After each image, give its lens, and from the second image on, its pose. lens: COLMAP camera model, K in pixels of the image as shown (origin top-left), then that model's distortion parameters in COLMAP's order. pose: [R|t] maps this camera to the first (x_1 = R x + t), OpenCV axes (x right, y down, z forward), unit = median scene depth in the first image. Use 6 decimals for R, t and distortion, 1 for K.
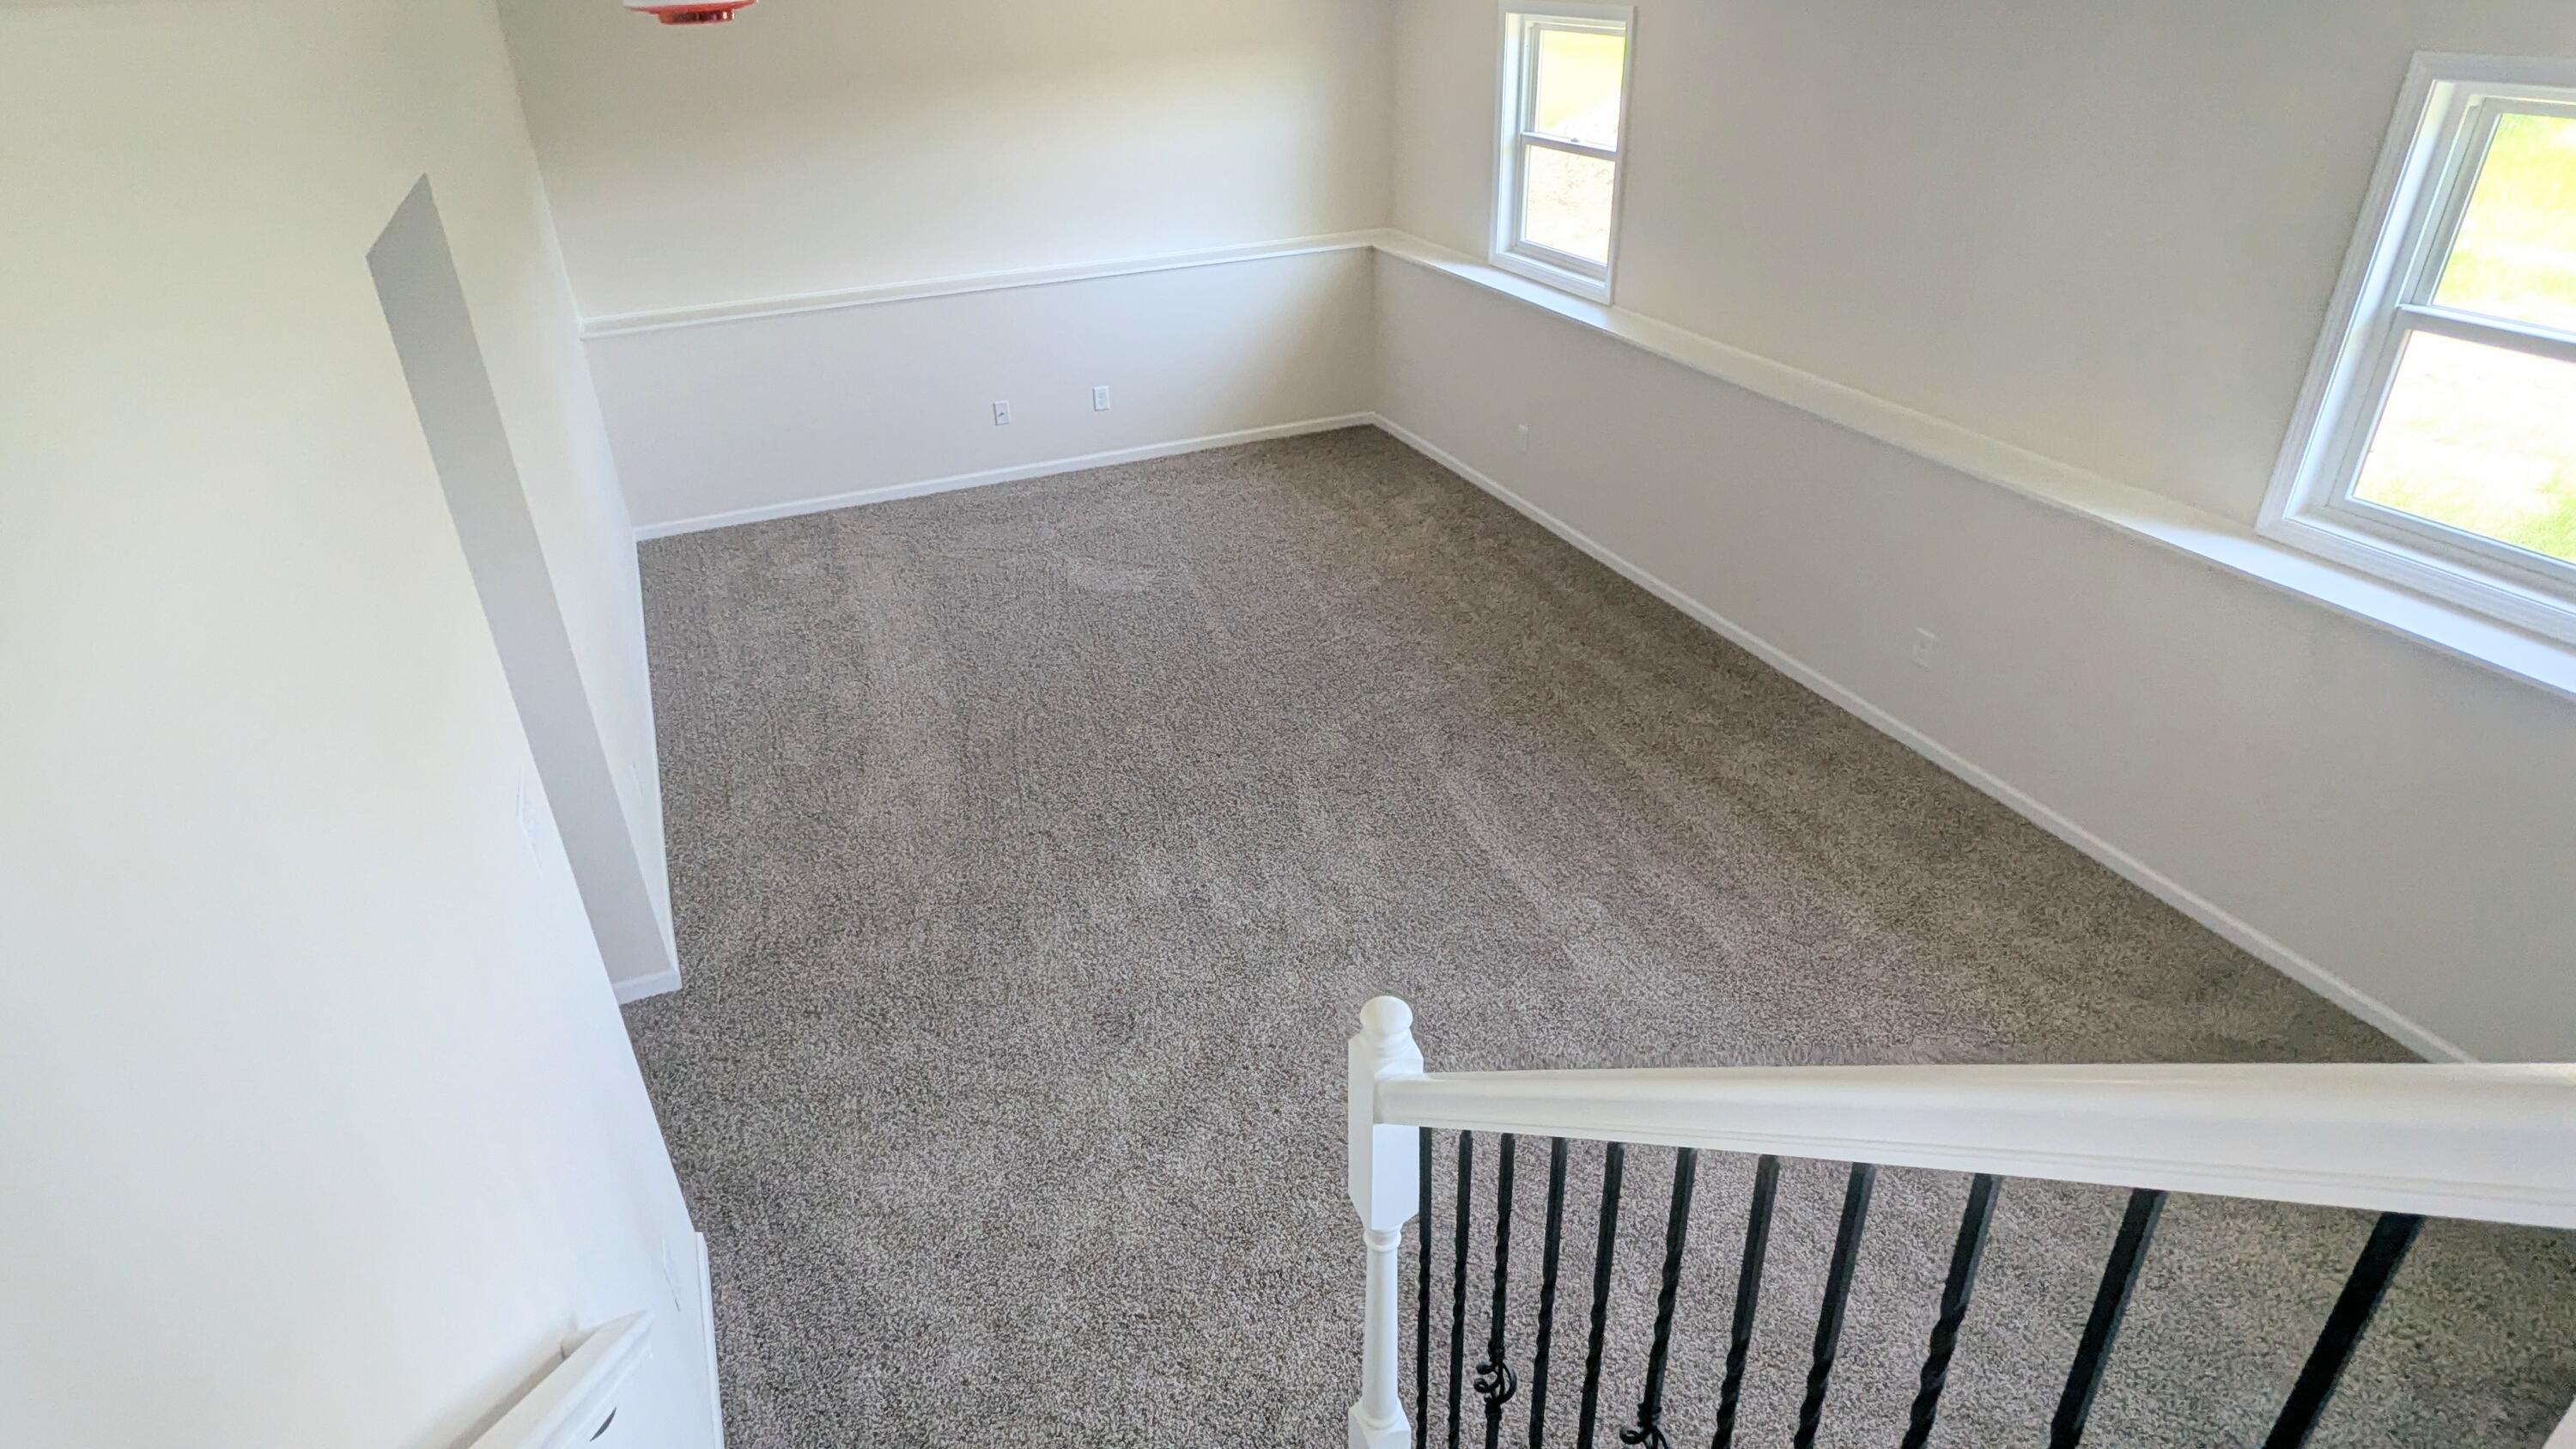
lens RADIAL K [[1419.0, 0, 1285.6], [0, 1419.0, 727.0], [0, 0, 1]] dist [0.001268, 0.000488]
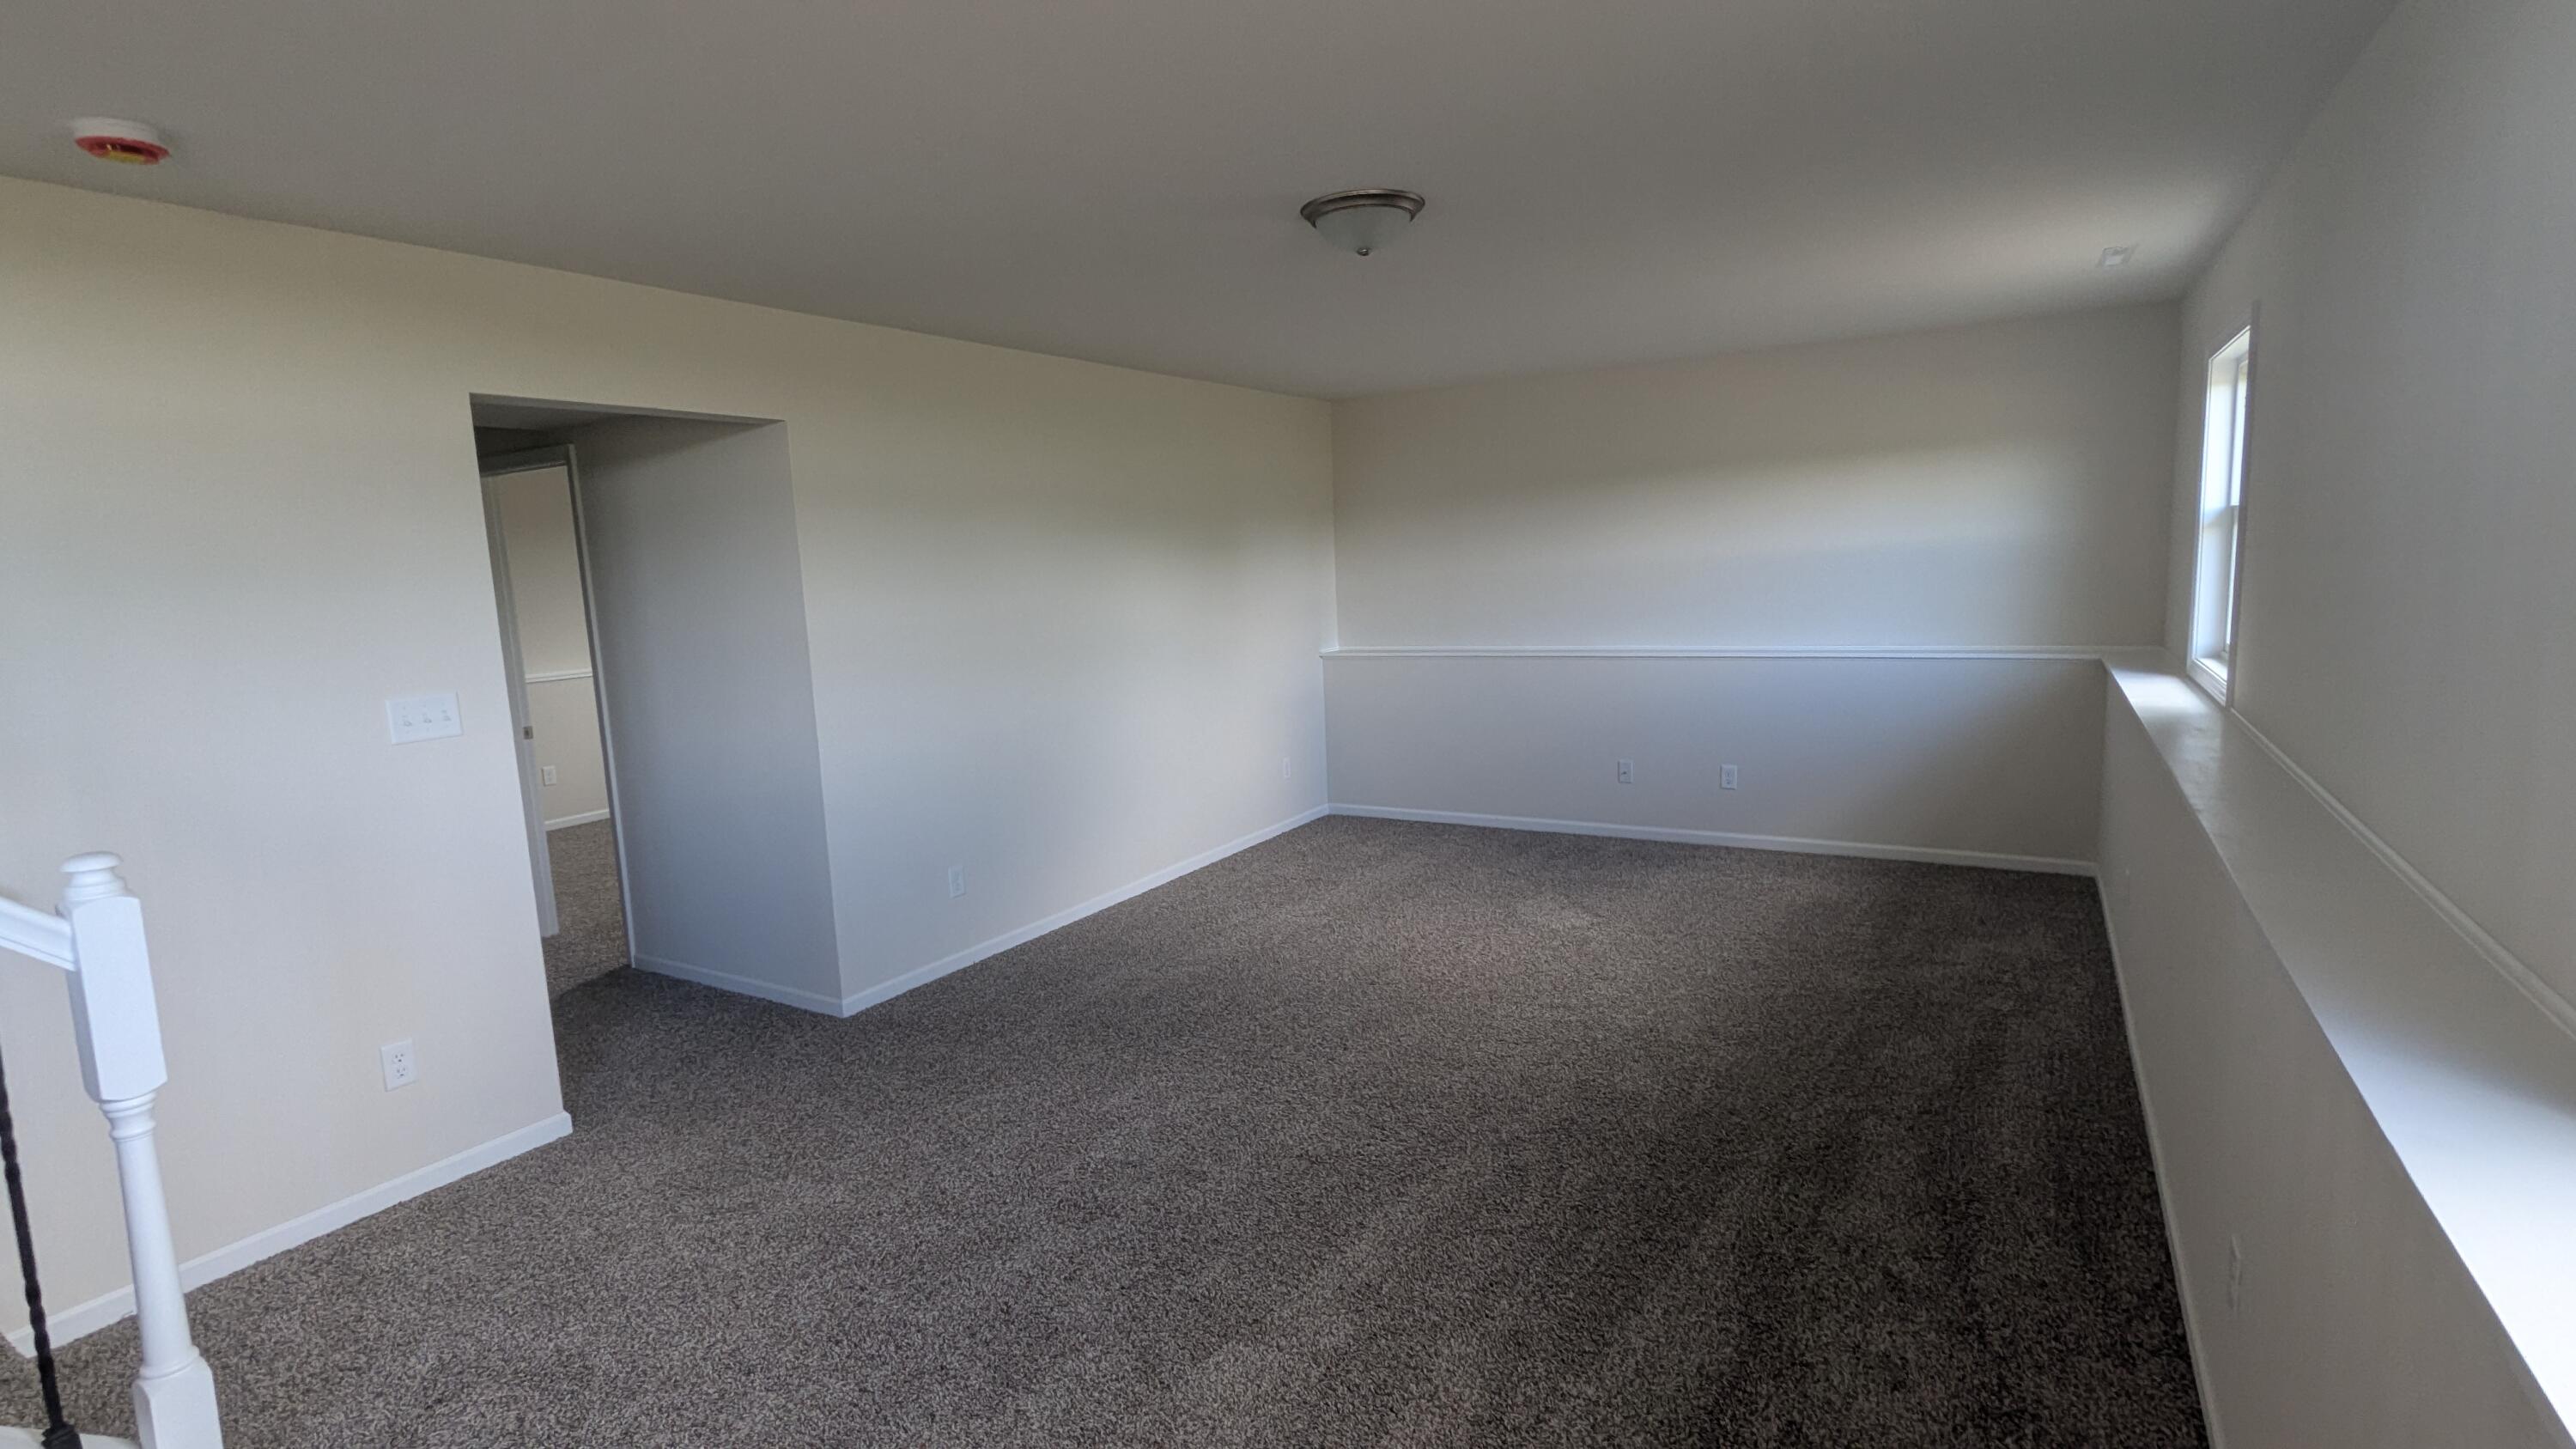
lens RADIAL K [[1208.2, 0, 1283.2], [0, 1208.2, 726.7], [0, 0, 1]] dist [-0.005936, 0.001303]
pose [[0.578130, 0.111707, -0.808262, 0.428885], [-0.370776, 0.918370, -0.138282, -0.039249], [0.726836, 0.379629, 0.572356, 0.334405]]
